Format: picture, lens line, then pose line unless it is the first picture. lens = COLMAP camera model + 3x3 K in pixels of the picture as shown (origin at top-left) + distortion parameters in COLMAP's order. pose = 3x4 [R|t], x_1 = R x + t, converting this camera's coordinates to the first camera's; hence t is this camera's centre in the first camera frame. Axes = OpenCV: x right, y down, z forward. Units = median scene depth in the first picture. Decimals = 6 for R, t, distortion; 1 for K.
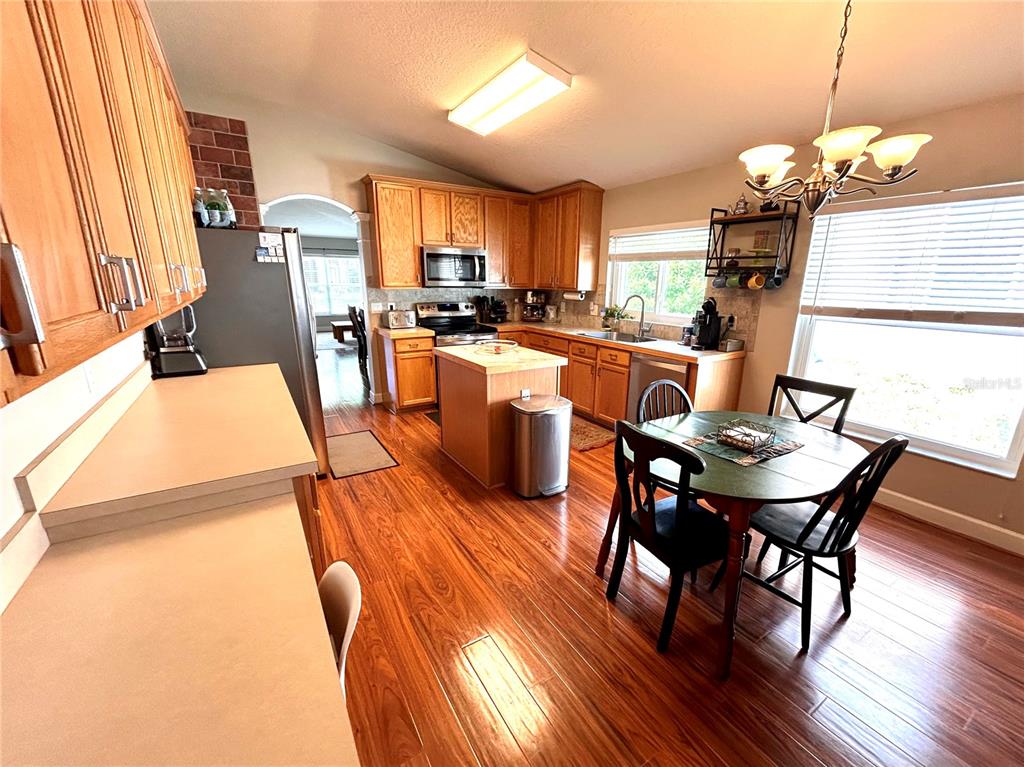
lens RADIAL K [[430.1, 0, 534.4], [0, 430.1, 399.3], [0, 0, 1]] dist [-0.001535, -0.000145]
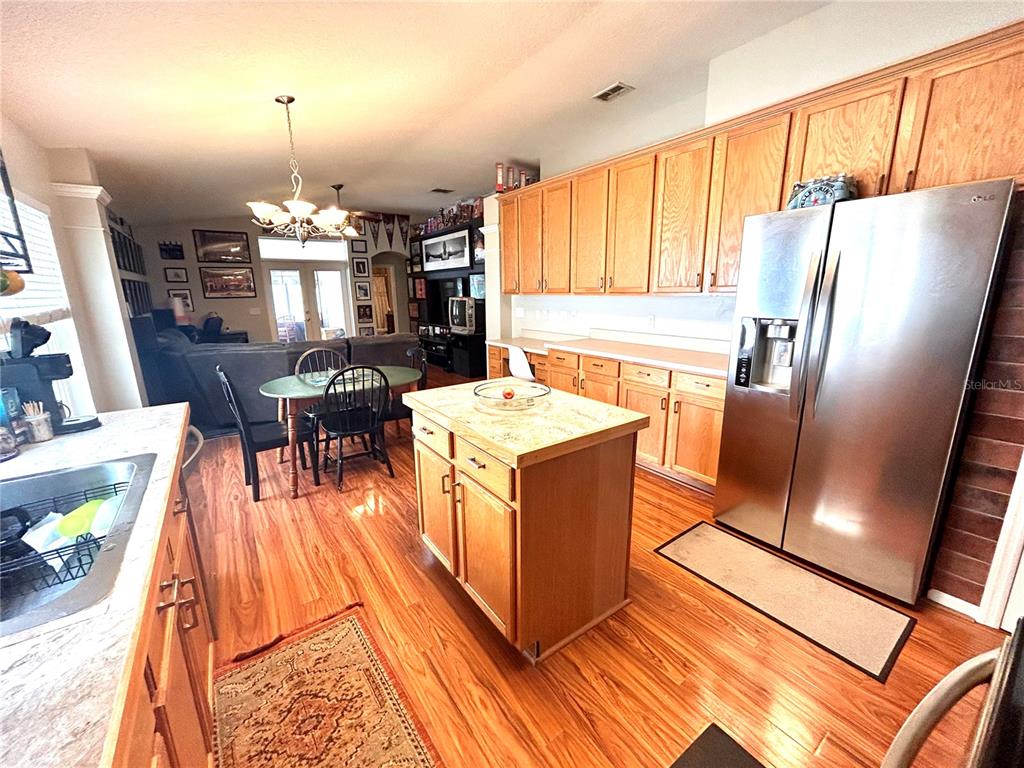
lens RADIAL K [[413.7, 0, 512.0], [0, 413.7, 384.0], [0, 0, 1]] dist [-0.000017, 0.000102]
pose [[-0.999296, 0.001847, -0.037466, -0.071731], [-0.016199, 0.879606, 0.475426, -0.370752], [0.033834, 0.475699, -0.878957, 1.398377]]
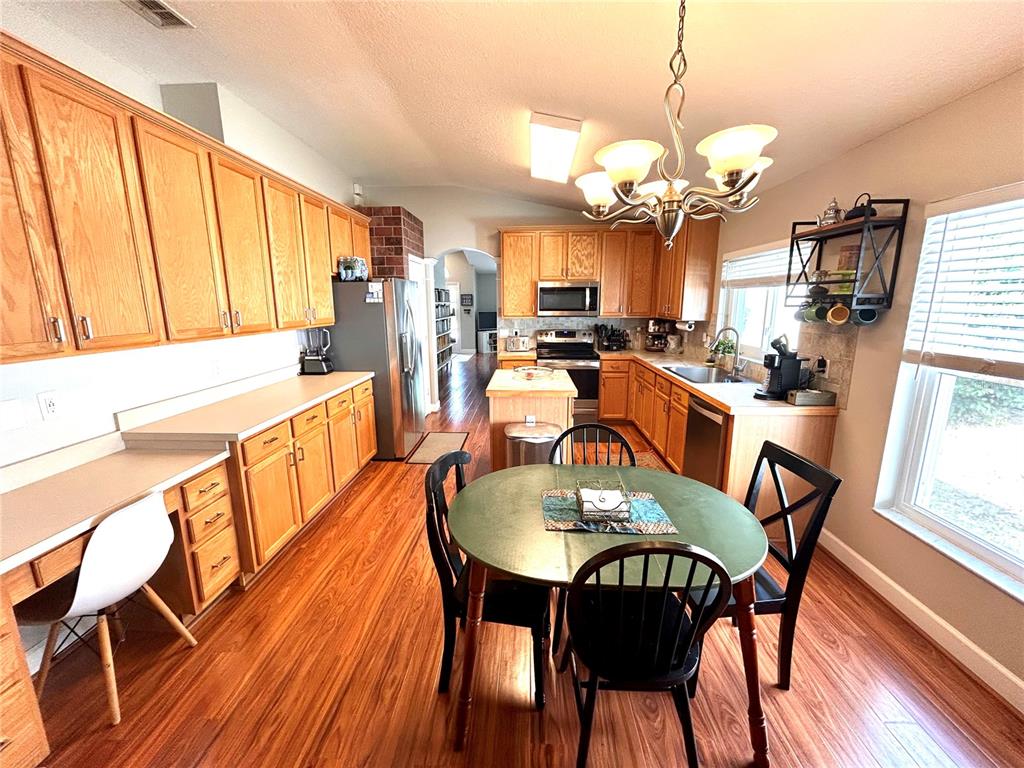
lens RADIAL K [[413.7, 0, 512.0], [0, 413.7, 384.0], [0, 0, 1]] dist [-0.000017, 0.000102]
pose [[0.811315, 0.097700, -0.576387, 0.443236], [-0.143270, 0.989099, -0.034008, -0.049398], [0.566782, 0.110170, 0.816469, 0.116421]]
